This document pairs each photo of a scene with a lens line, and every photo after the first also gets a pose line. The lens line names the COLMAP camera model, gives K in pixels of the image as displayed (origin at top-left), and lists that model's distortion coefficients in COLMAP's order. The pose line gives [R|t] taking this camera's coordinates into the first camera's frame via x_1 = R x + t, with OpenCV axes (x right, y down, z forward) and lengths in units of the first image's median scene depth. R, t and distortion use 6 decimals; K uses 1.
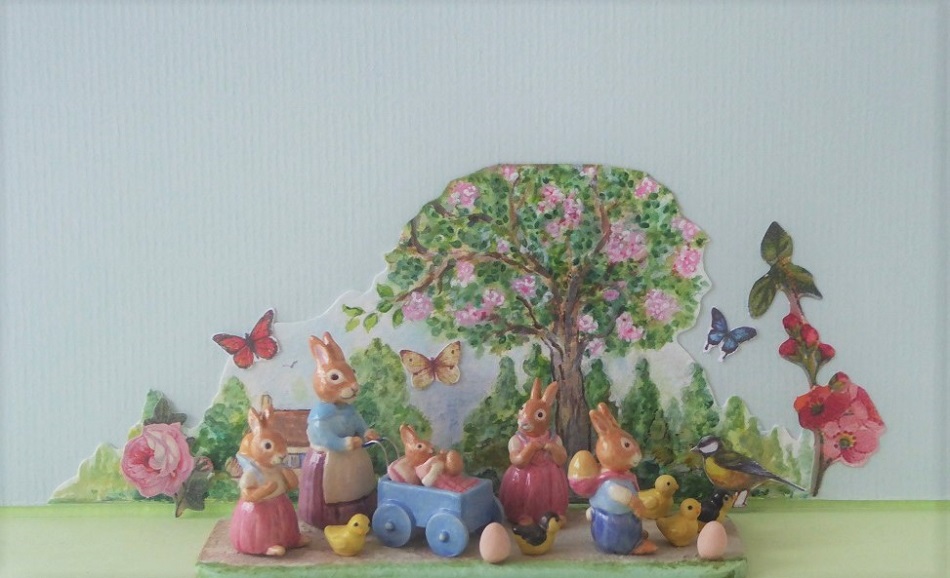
lens RADIAL K [[1670.9, 0, 454.1], [0, 1670.9, 313.3], [0, 0, 1]] dist [0.239291, 0.000000]
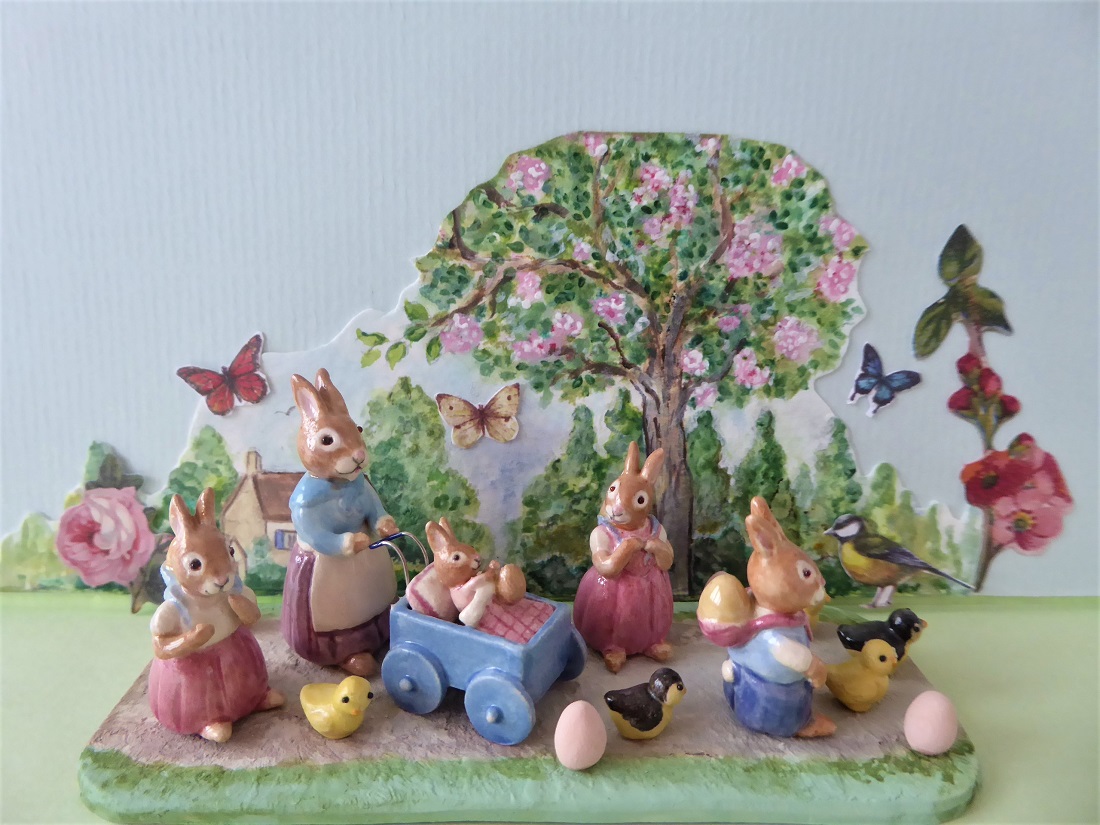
lens RADIAL K [[733.7, 0, 542.0], [0, 733.7, 414.9], [0, 0, 1]] dist [-0.002833, 0.006969]
pose [[0.998062, 0.013733, 0.060701, -0.005886], [-0.019200, 0.995720, 0.090410, 0.001427], [-0.059200, -0.091400, 0.994053, 0.684740]]
